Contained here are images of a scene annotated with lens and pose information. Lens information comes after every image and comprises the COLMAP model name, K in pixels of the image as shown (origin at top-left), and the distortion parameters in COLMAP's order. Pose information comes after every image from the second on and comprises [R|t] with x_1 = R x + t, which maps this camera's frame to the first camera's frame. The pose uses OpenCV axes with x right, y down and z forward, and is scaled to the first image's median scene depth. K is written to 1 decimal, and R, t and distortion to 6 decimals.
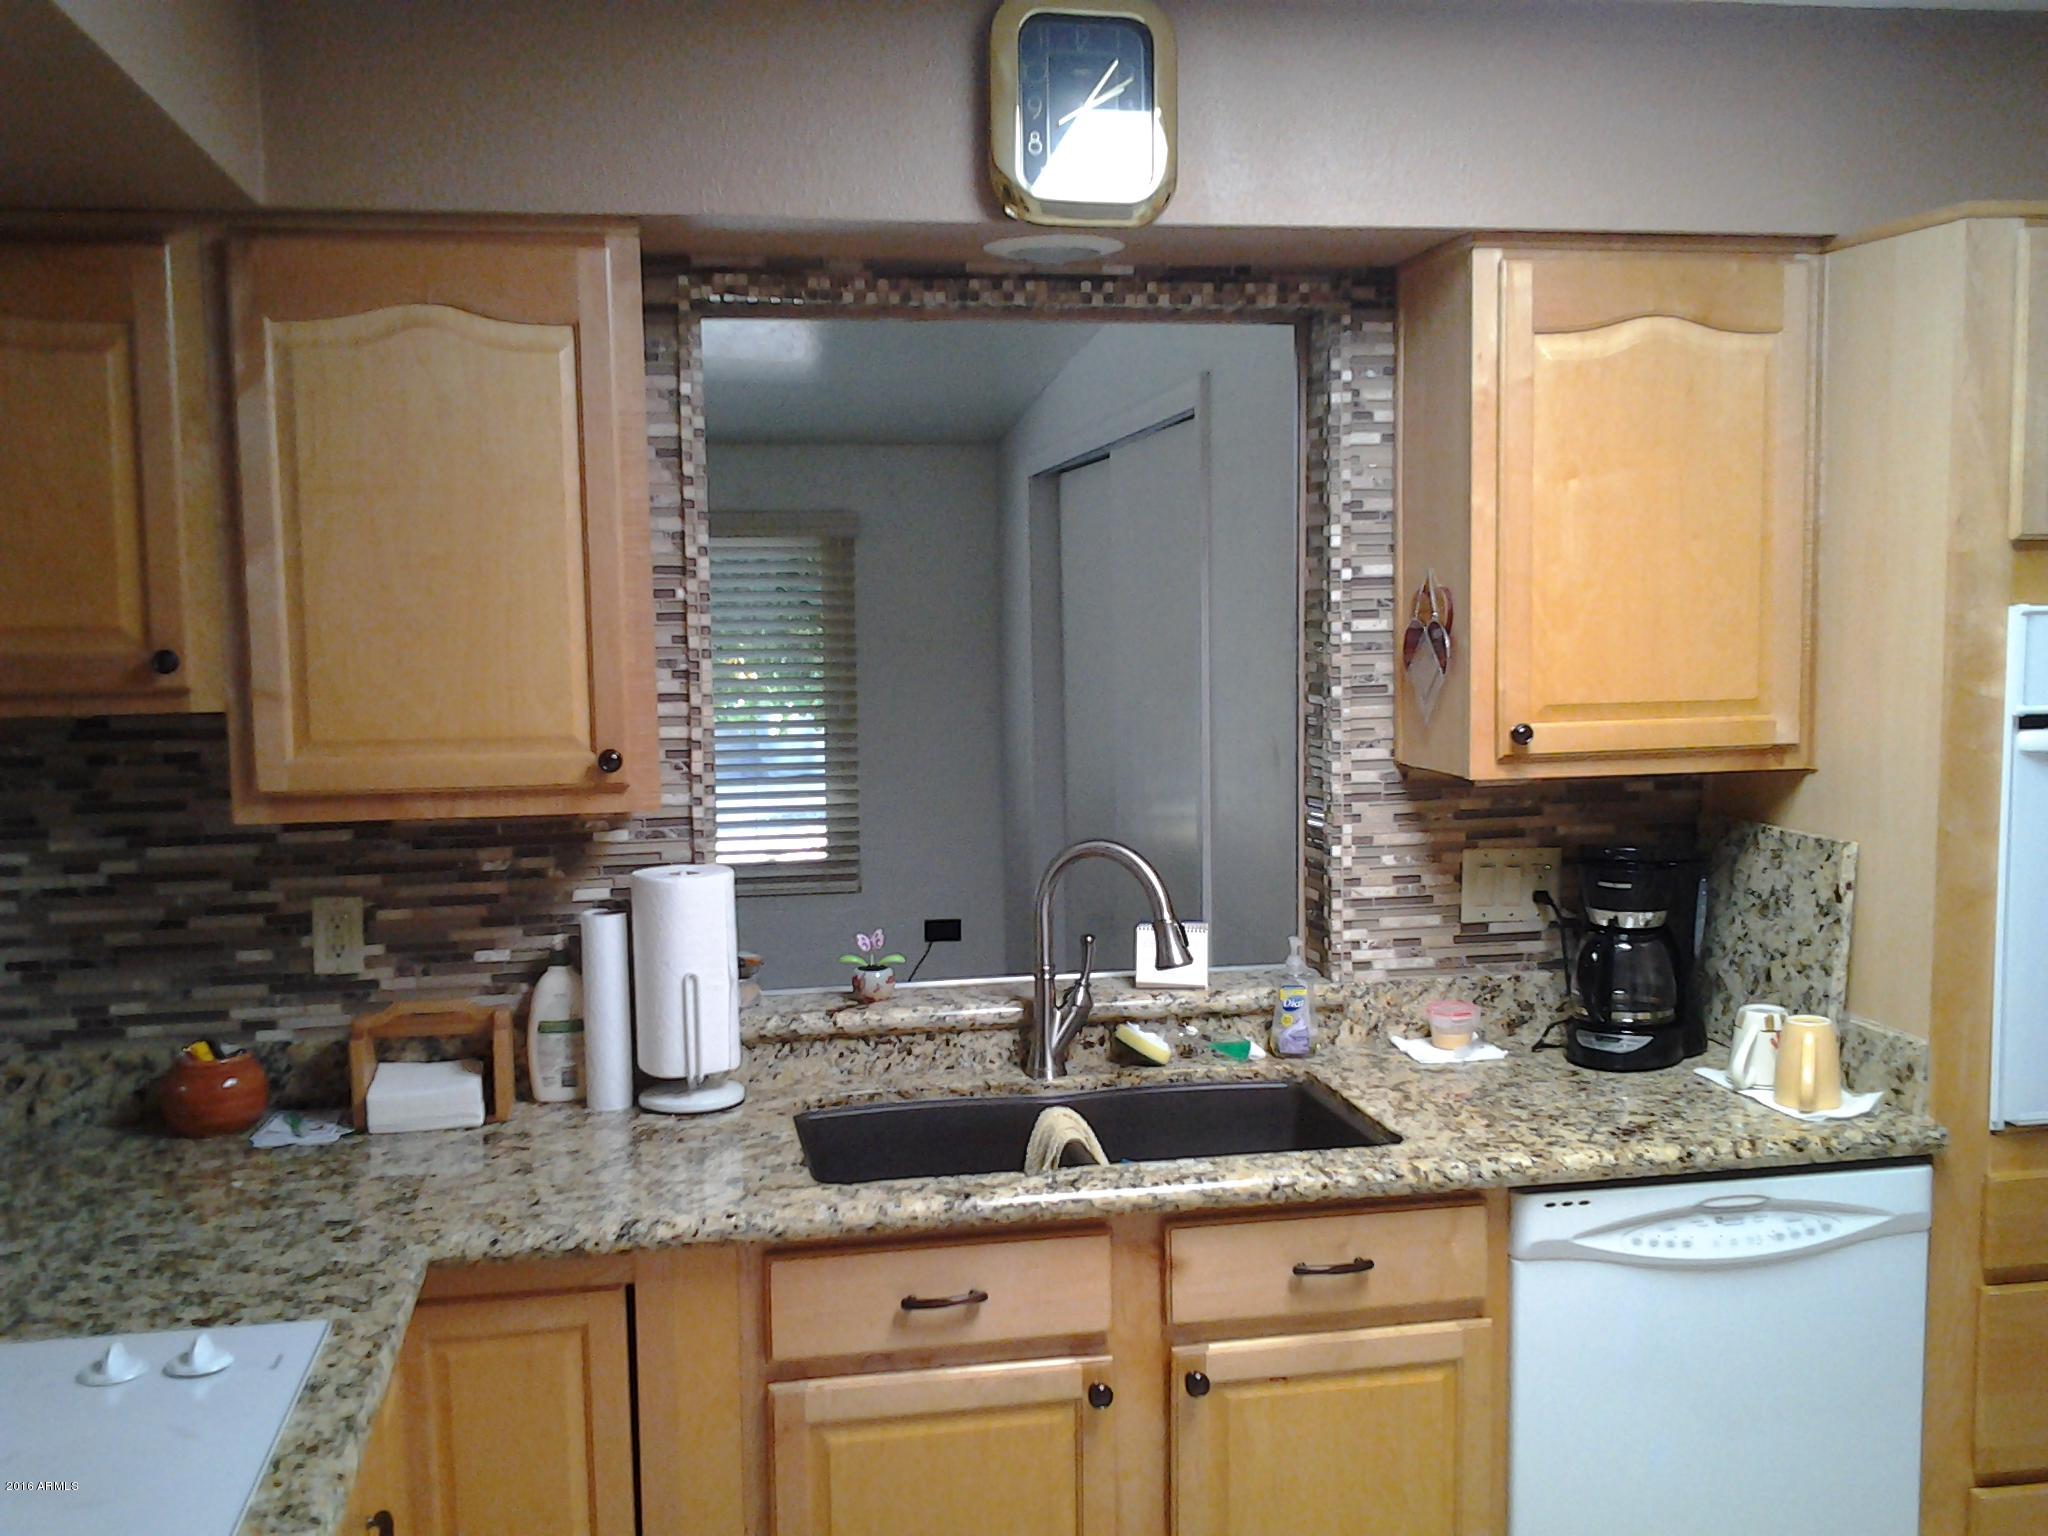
lens RADIAL K [[2015.5, 0, 1028.6], [0, 2015.5, 790.1], [0, 0, 1]] dist [0.103220, -0.248067]
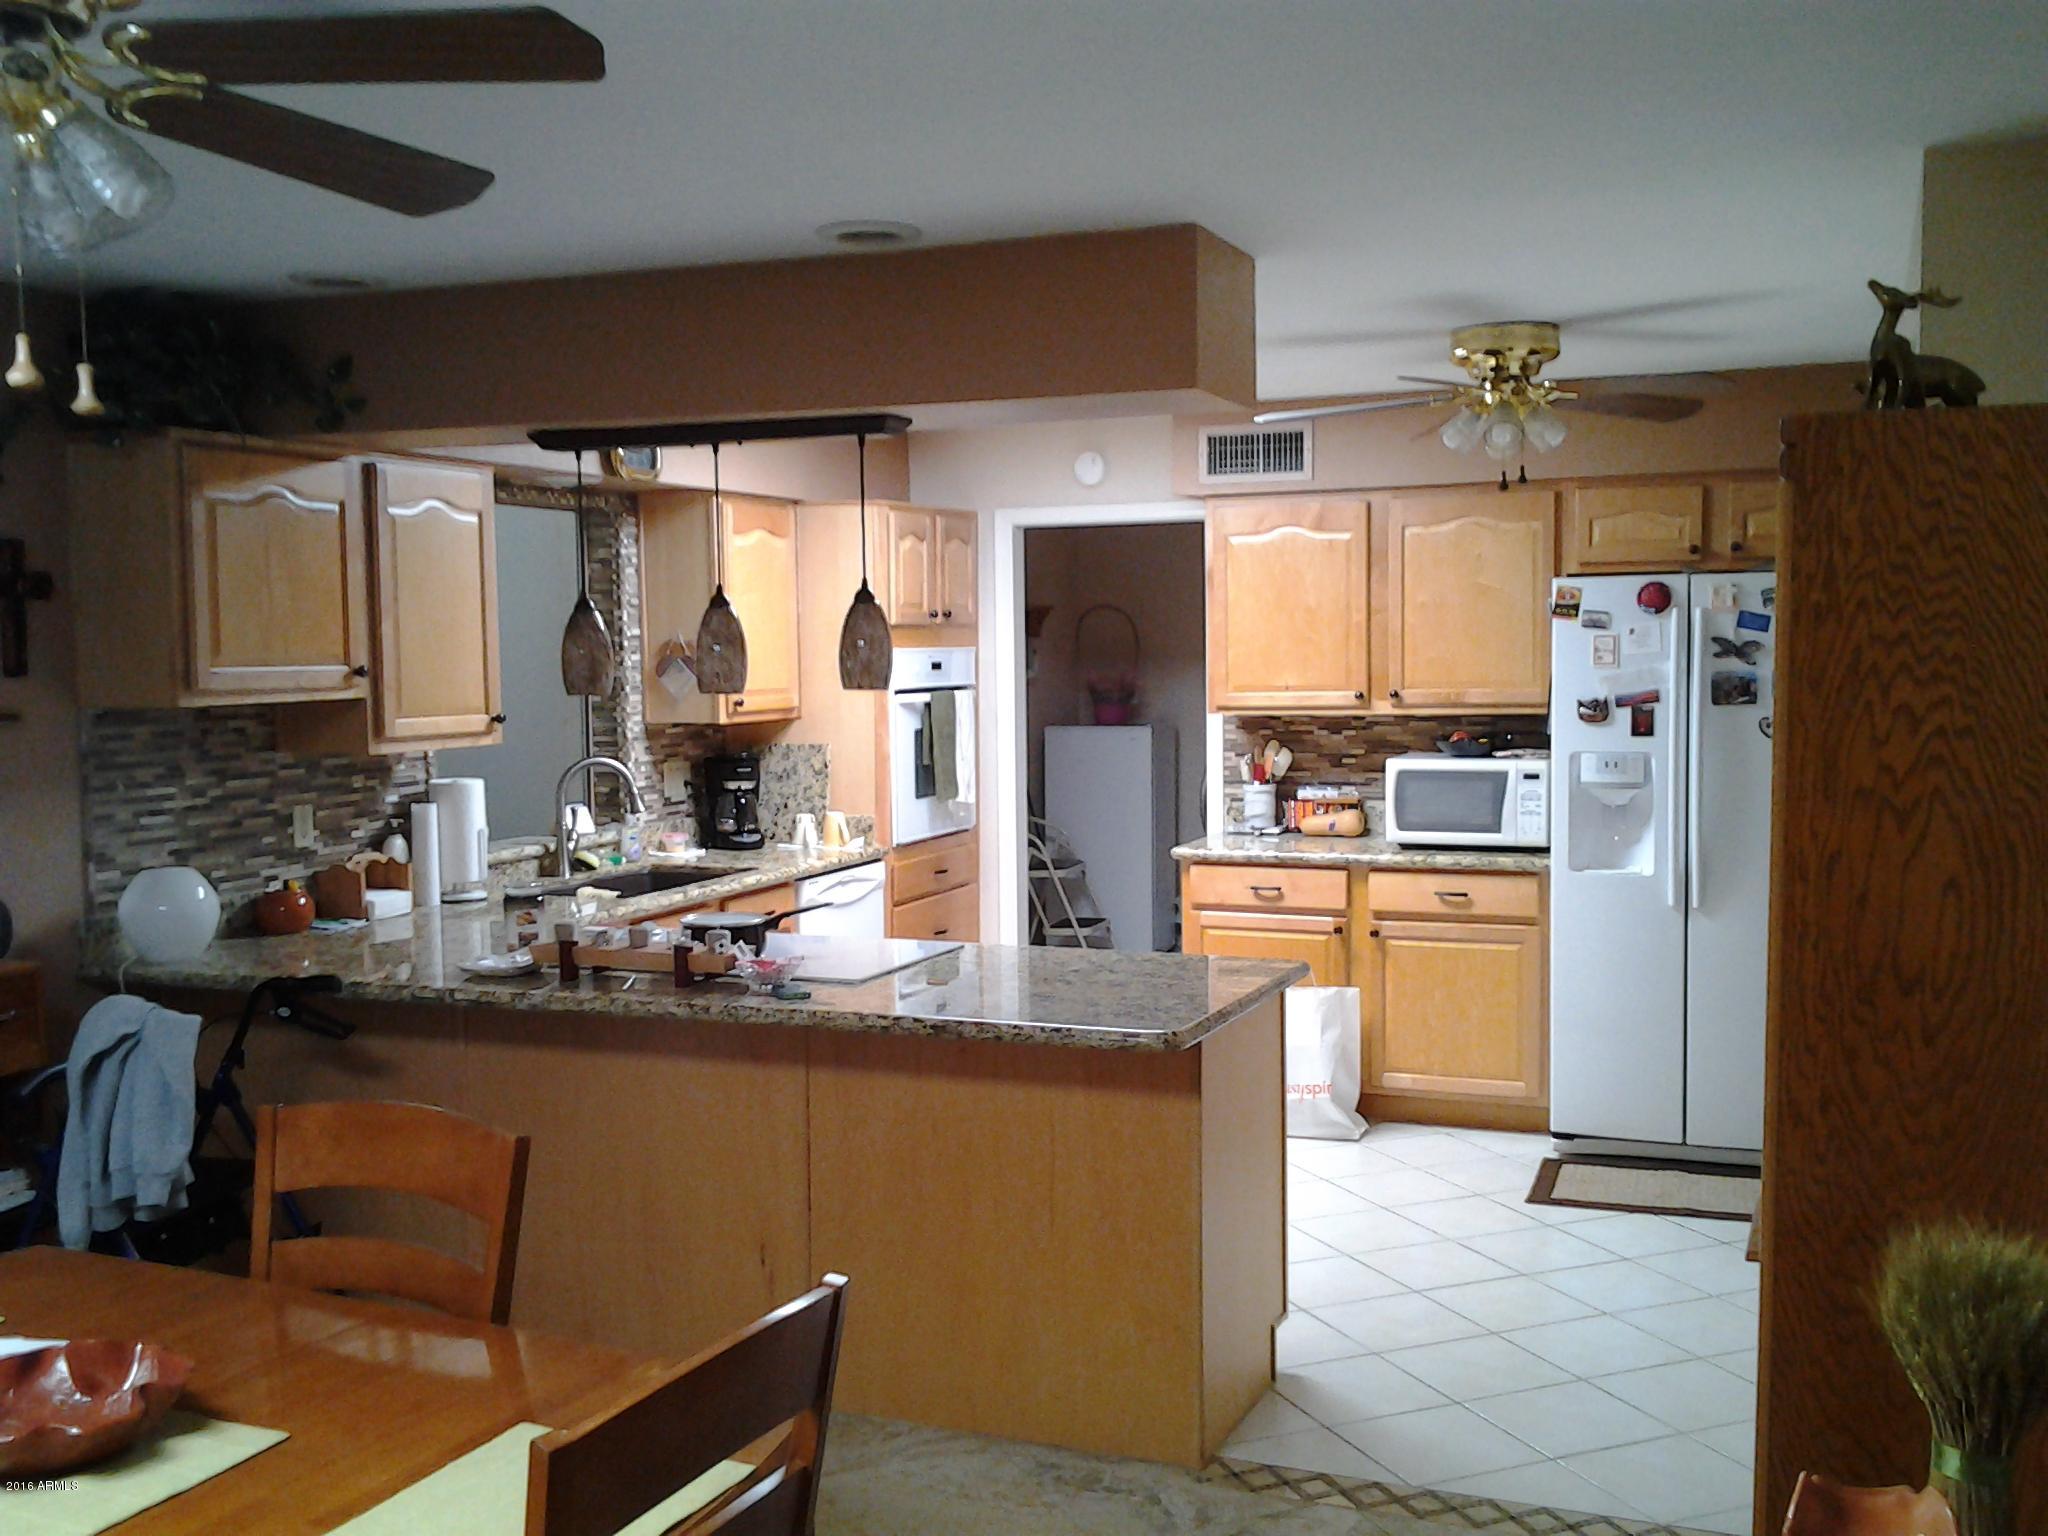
lens RADIAL K [[2015.5, 0, 1028.6], [0, 2015.5, 790.1], [0, 0, 1]] dist [0.103220, -0.248067]
pose [[0.540929, -0.054665, 0.839290, -1.520517], [0.084142, 0.996397, 0.010668, 0.074928], [-0.836849, 0.064849, 0.543579, -0.537937]]
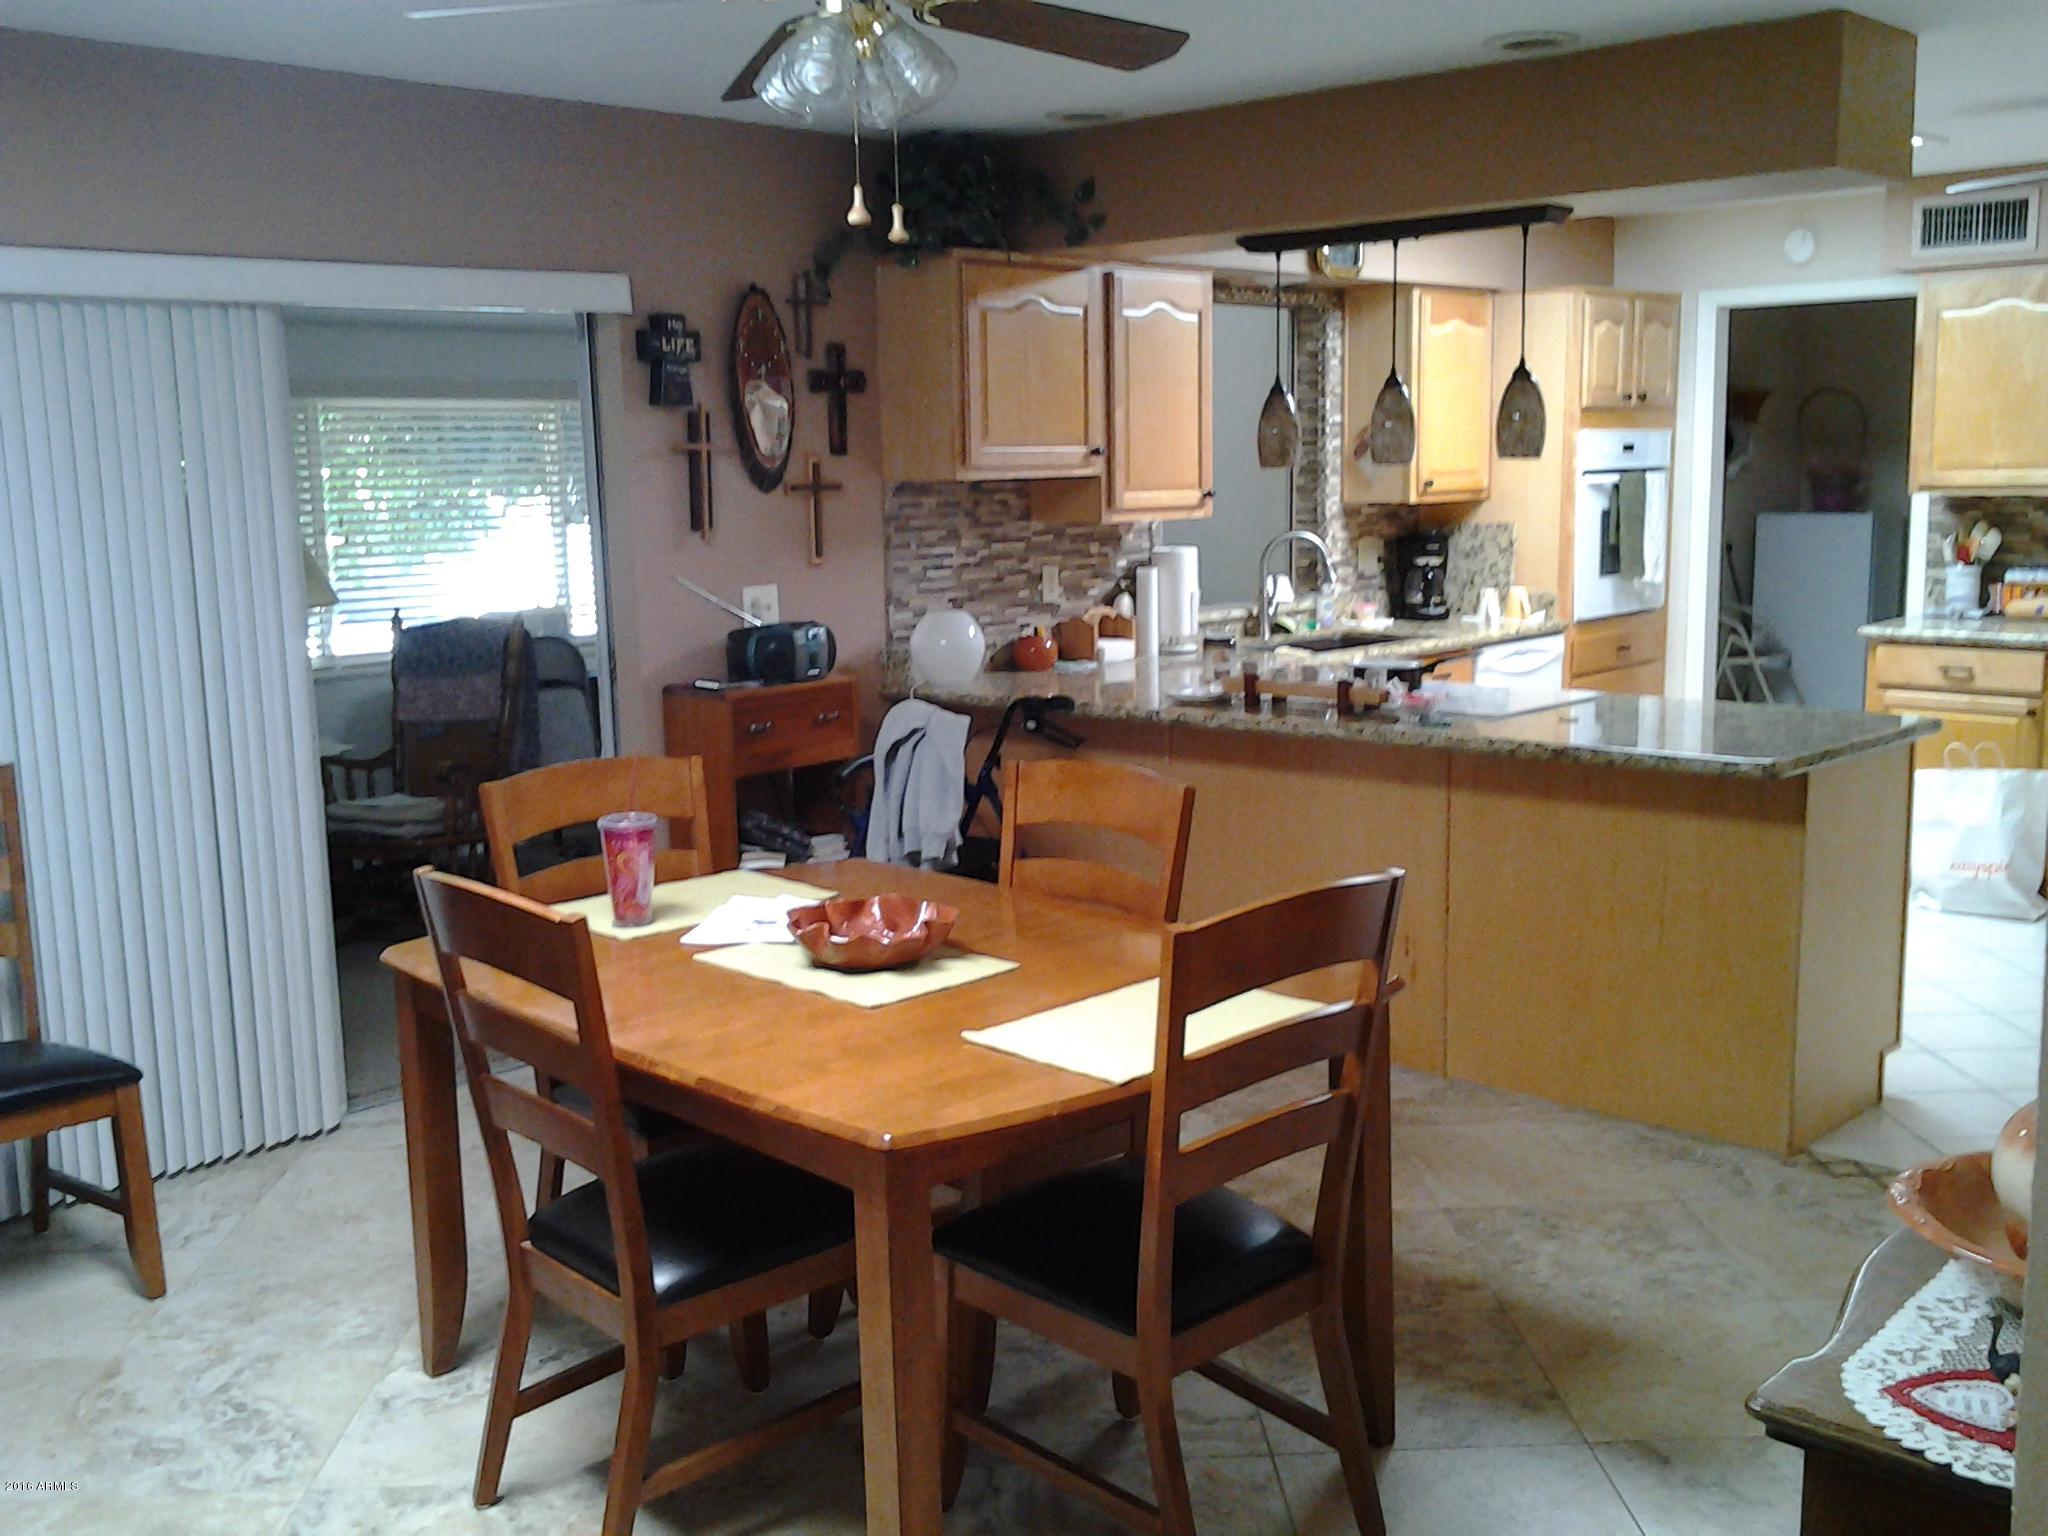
lens RADIAL K [[2015.5, 0, 1028.6], [0, 2015.5, 790.1], [0, 0, 1]] dist [0.103220, -0.248067]
pose [[0.802807, -0.098440, 0.588057, -1.666109], [0.064531, 0.994828, 0.078436, 0.121390], [-0.592737, -0.025021, 0.805007, -0.746490]]
